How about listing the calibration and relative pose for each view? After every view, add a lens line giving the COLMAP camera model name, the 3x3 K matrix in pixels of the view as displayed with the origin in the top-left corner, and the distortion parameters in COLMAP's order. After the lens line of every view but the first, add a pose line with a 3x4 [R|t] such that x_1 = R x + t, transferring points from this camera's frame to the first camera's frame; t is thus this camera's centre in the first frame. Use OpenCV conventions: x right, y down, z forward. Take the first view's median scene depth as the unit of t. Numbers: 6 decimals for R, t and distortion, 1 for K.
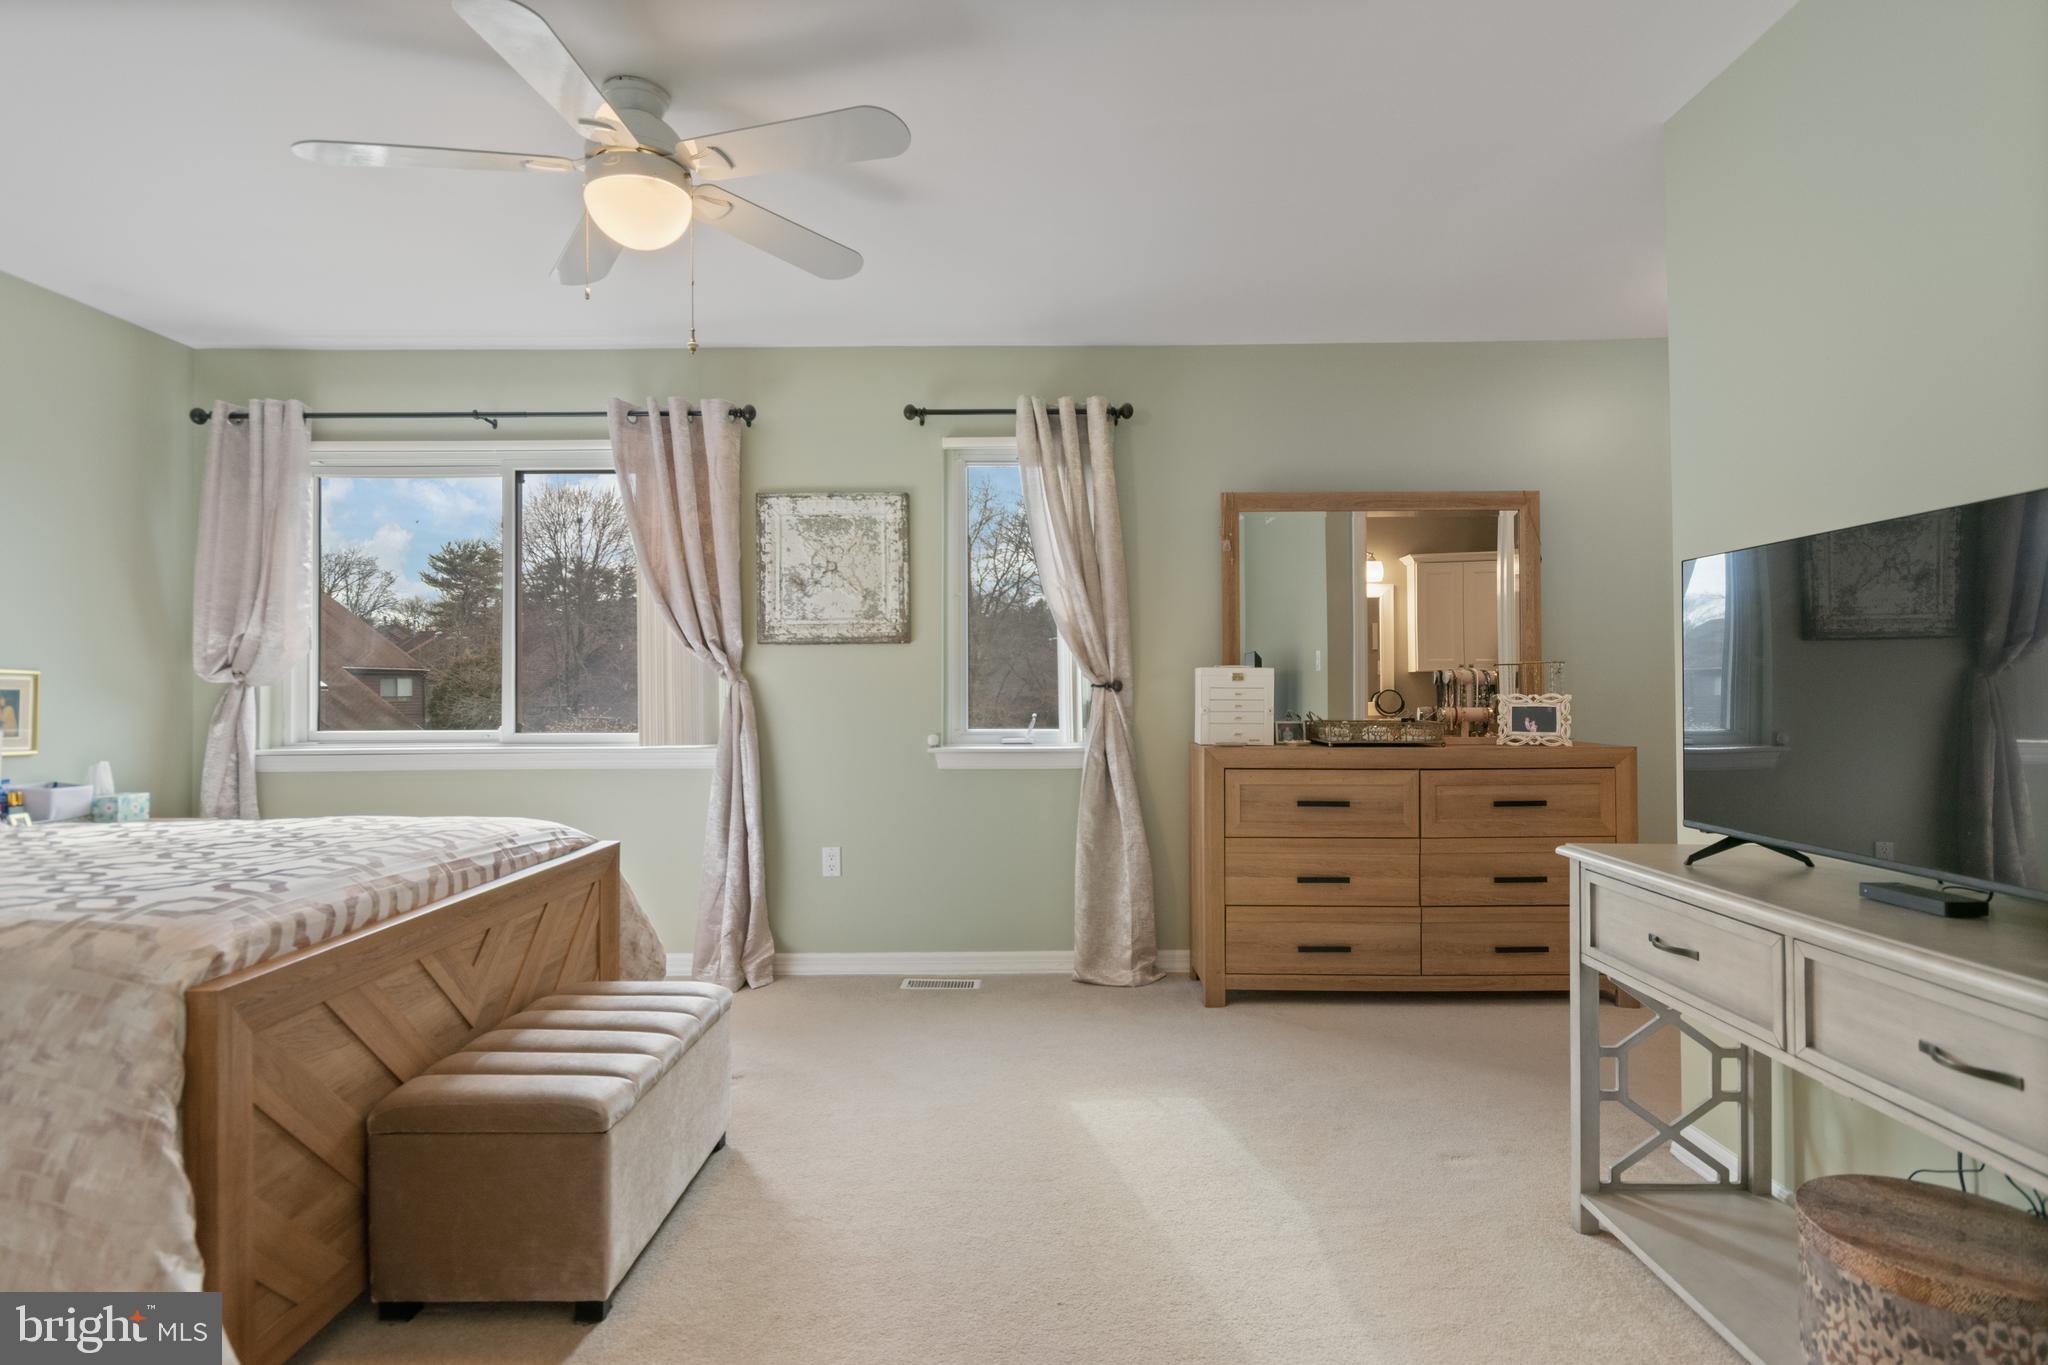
lens RADIAL K [[1040.5, 0, 1028.0], [0, 1040.5, 678.8], [0, 0, 1]] dist [-0.000499, -0.000611]
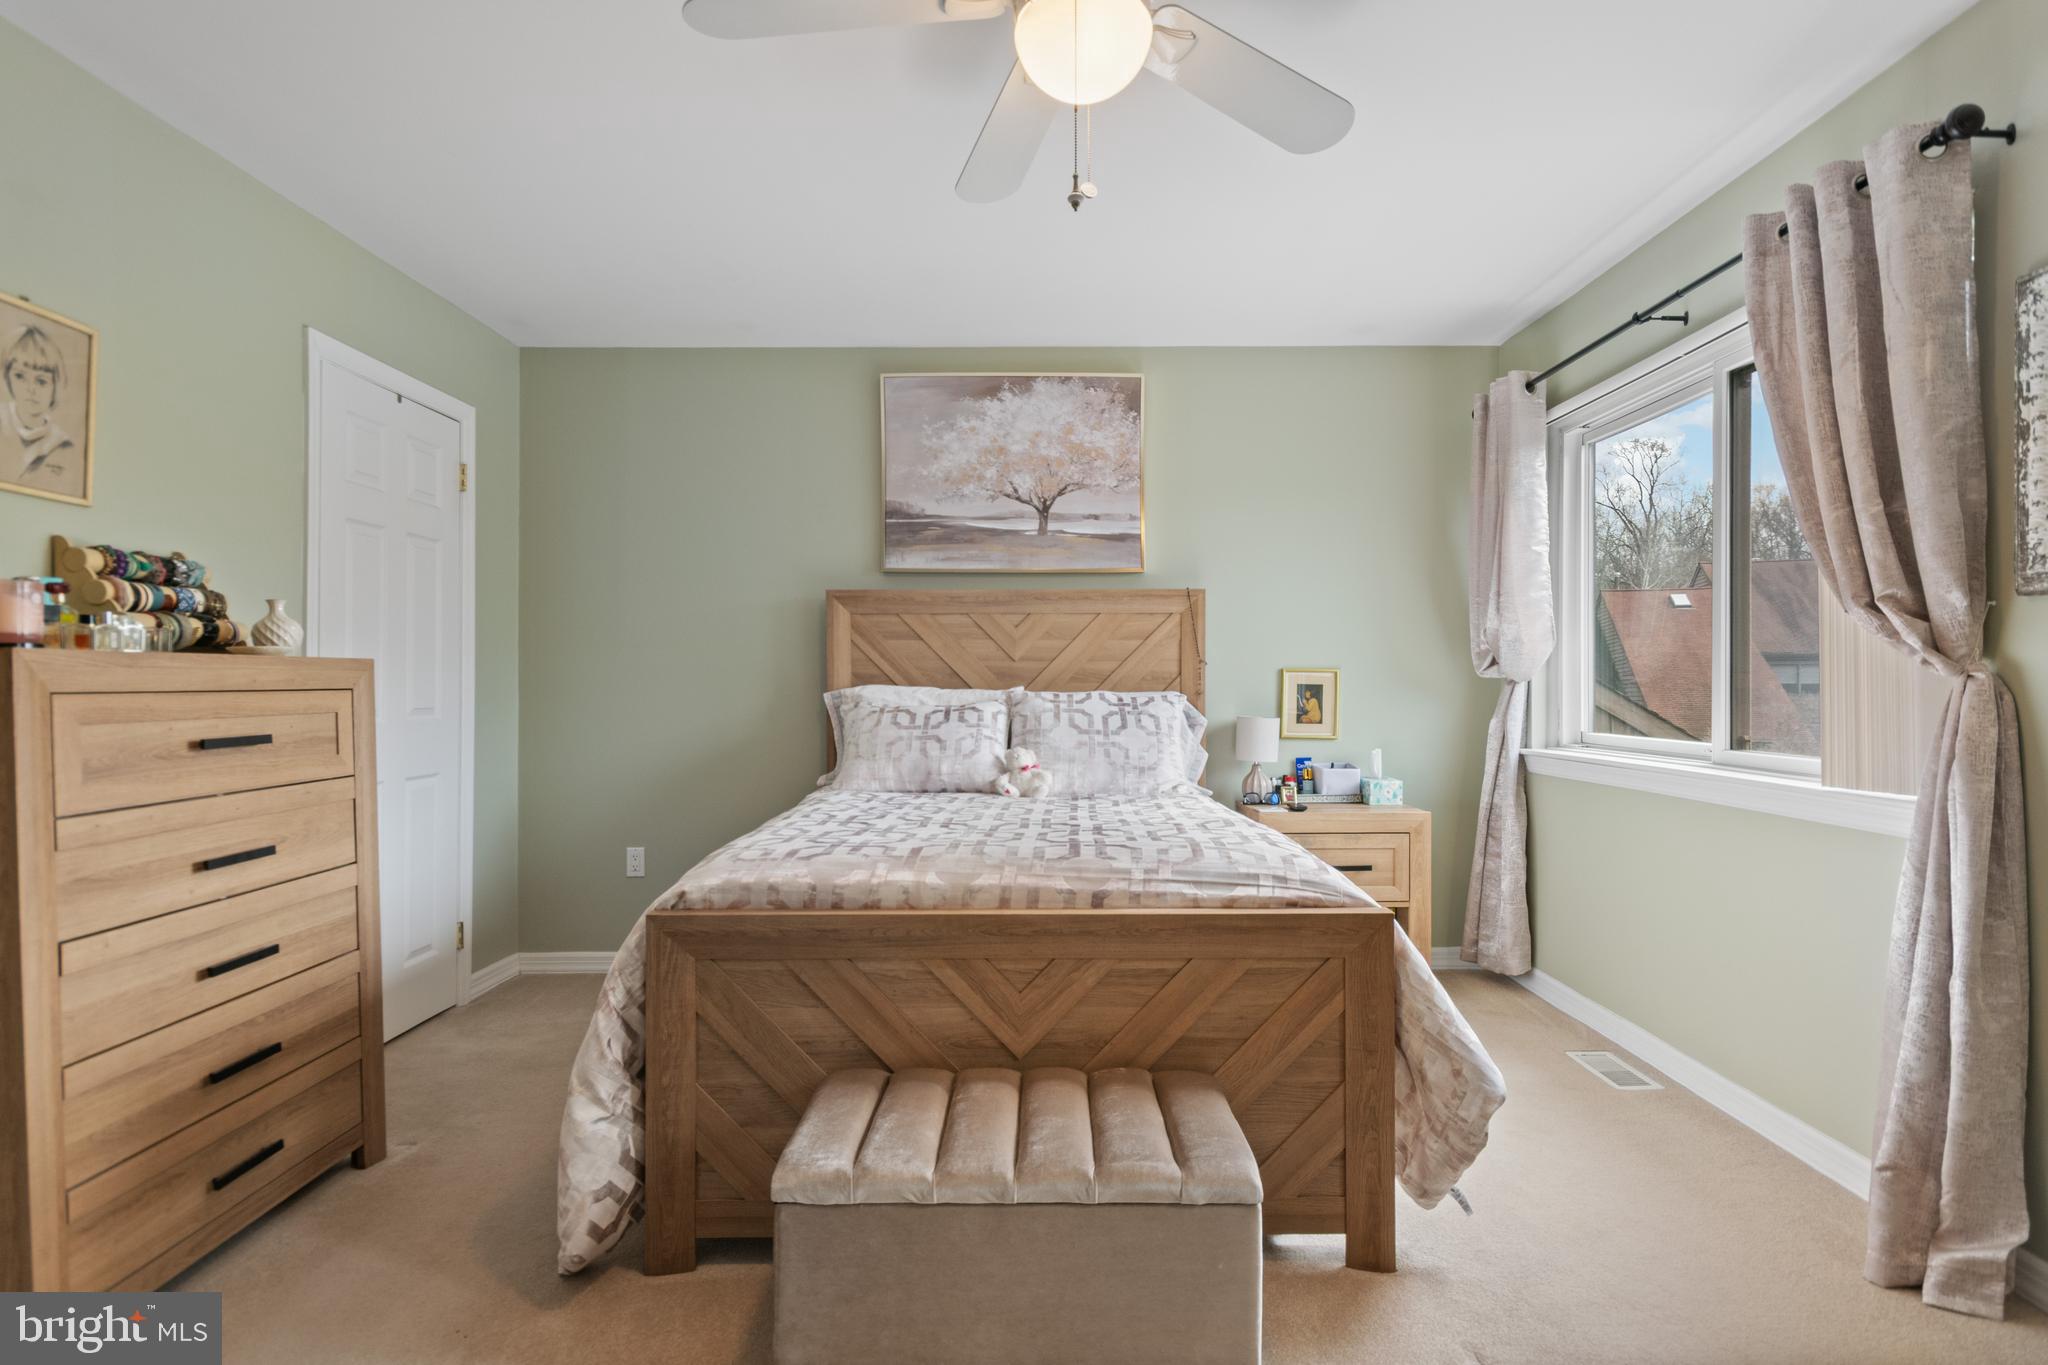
lens RADIAL K [[1040.5, 0, 1029.6], [0, 1040.5, 684.9], [0, 0, 1]] dist [-0.000499, -0.000611]
pose [[0.005287, 0.007027, -0.999961, 0.214009], [0.010160, 0.999923, 0.007080, -0.001308], [0.999934, -0.010197, 0.005215, 0.558987]]
